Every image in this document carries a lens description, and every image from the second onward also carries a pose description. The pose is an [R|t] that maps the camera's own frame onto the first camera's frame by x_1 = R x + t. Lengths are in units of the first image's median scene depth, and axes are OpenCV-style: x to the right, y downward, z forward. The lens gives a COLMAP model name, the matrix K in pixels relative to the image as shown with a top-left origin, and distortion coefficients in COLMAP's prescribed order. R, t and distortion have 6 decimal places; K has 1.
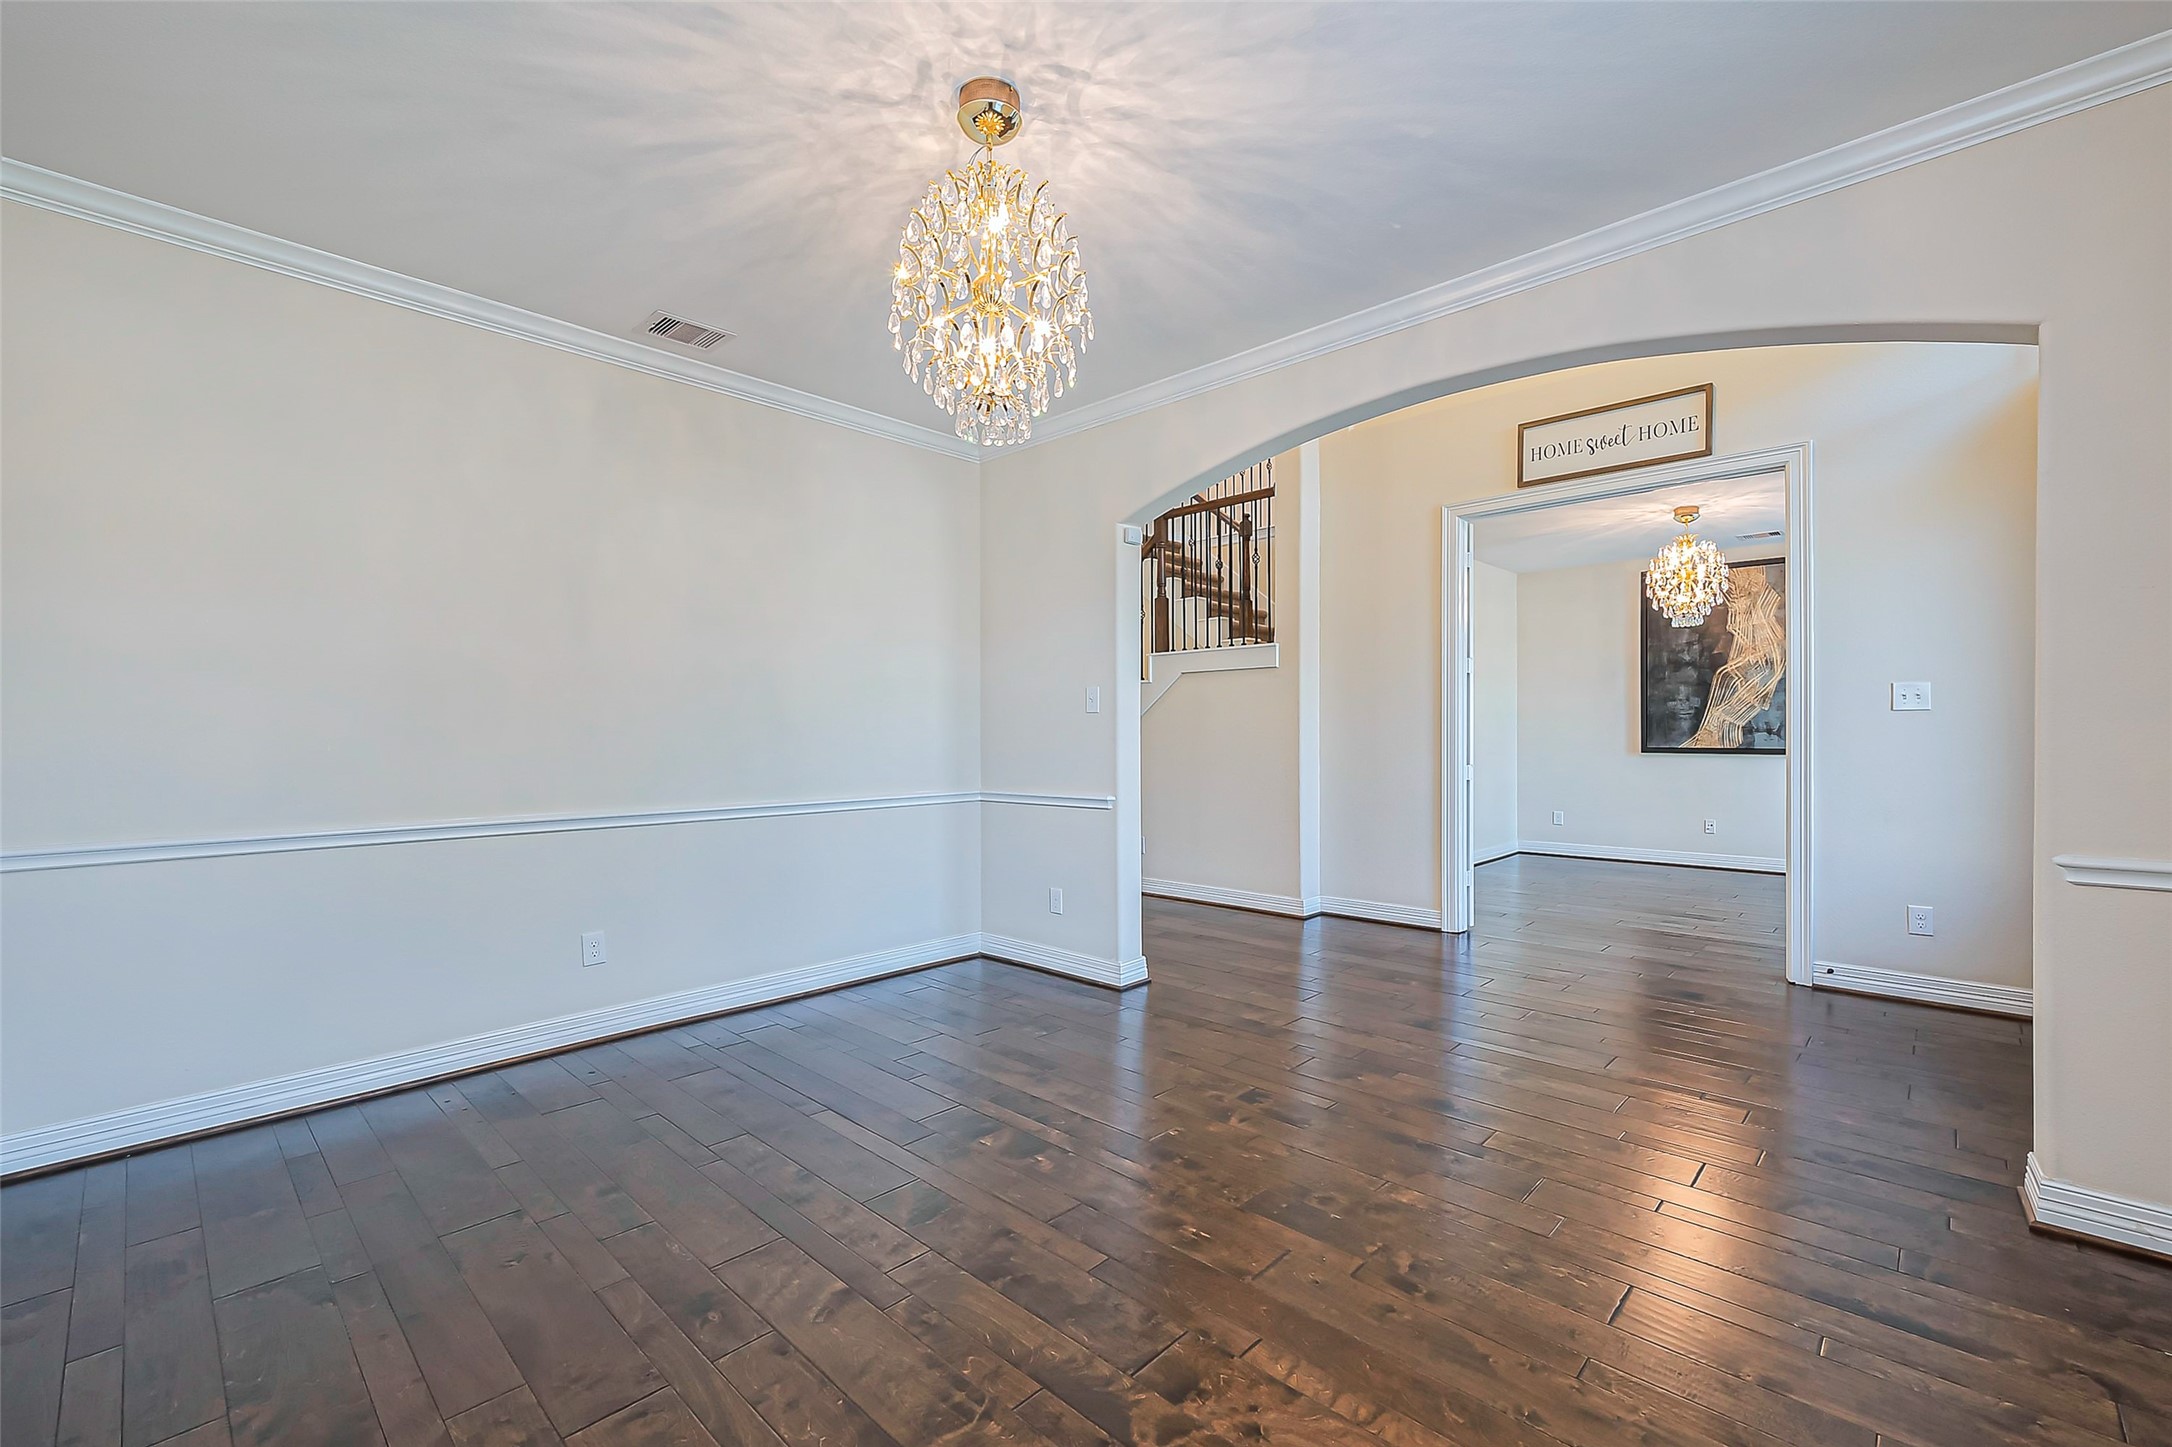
lens RADIAL K [[903.2, 0, 1089.7], [0, 903.2, 737.7], [0, 0, 1]] dist [-0.000304, -0.000267]
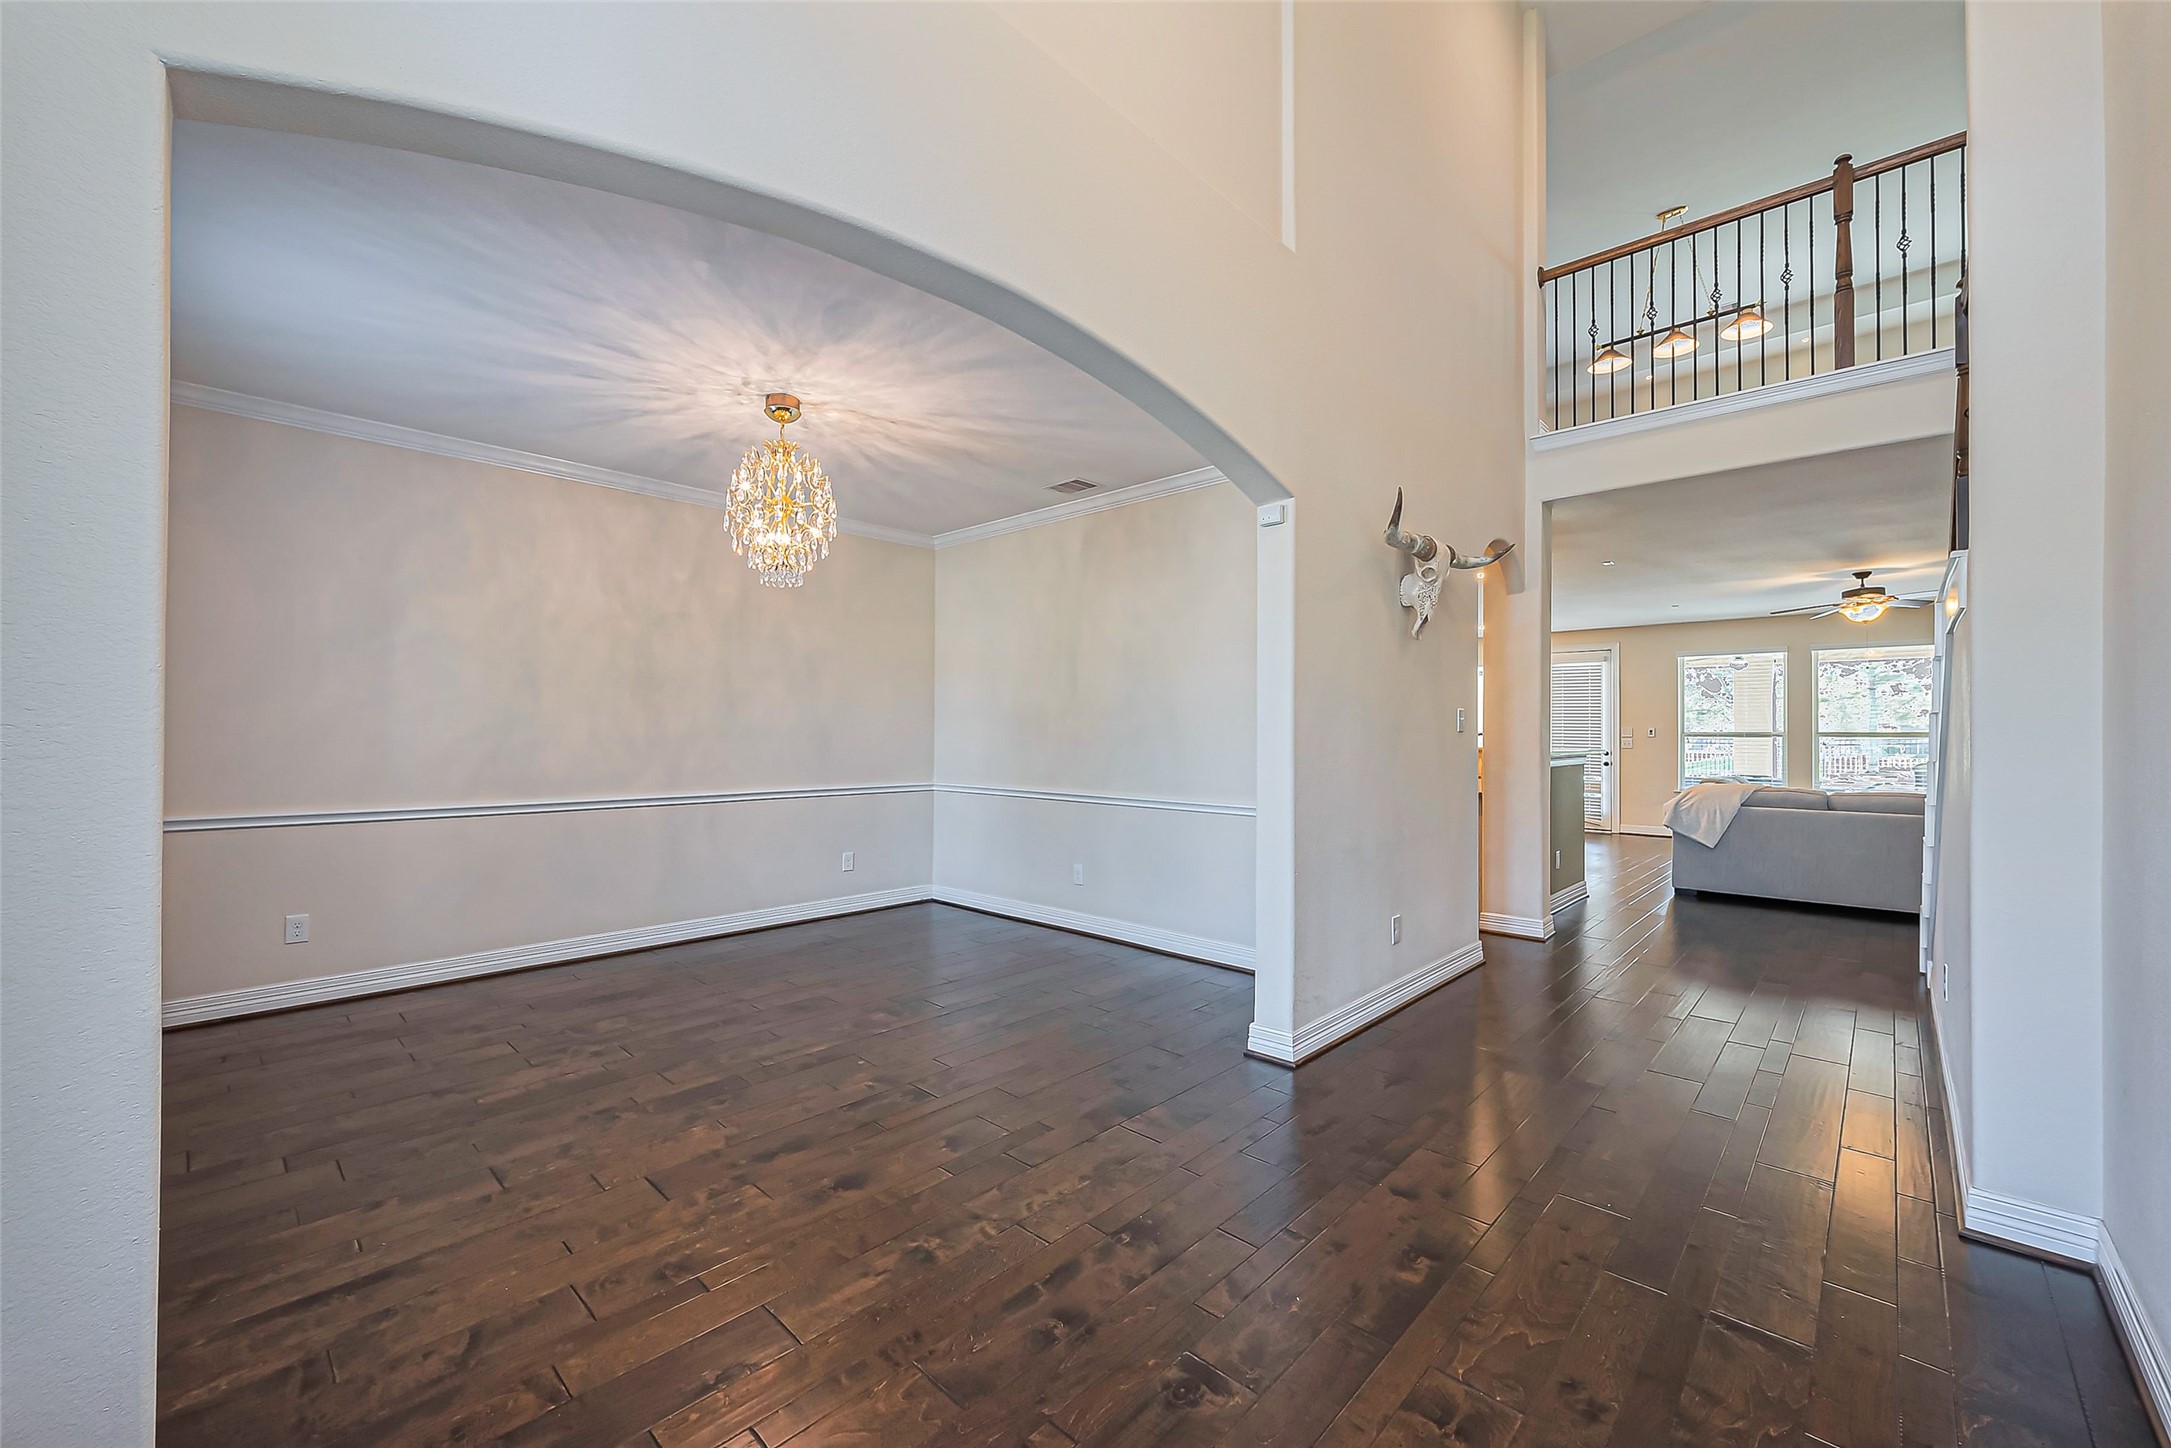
lens RADIAL K [[862.4, 0, 1085.5], [0, 862.4, 724.0], [0, 0, 1]] dist [-0.001906, -0.000311]
pose [[0.004724, -0.008510, -0.999953, 1.670108], [-0.007217, 0.999937, -0.008544, -0.045871], [0.999963, 0.007257, 0.004663, 1.652768]]
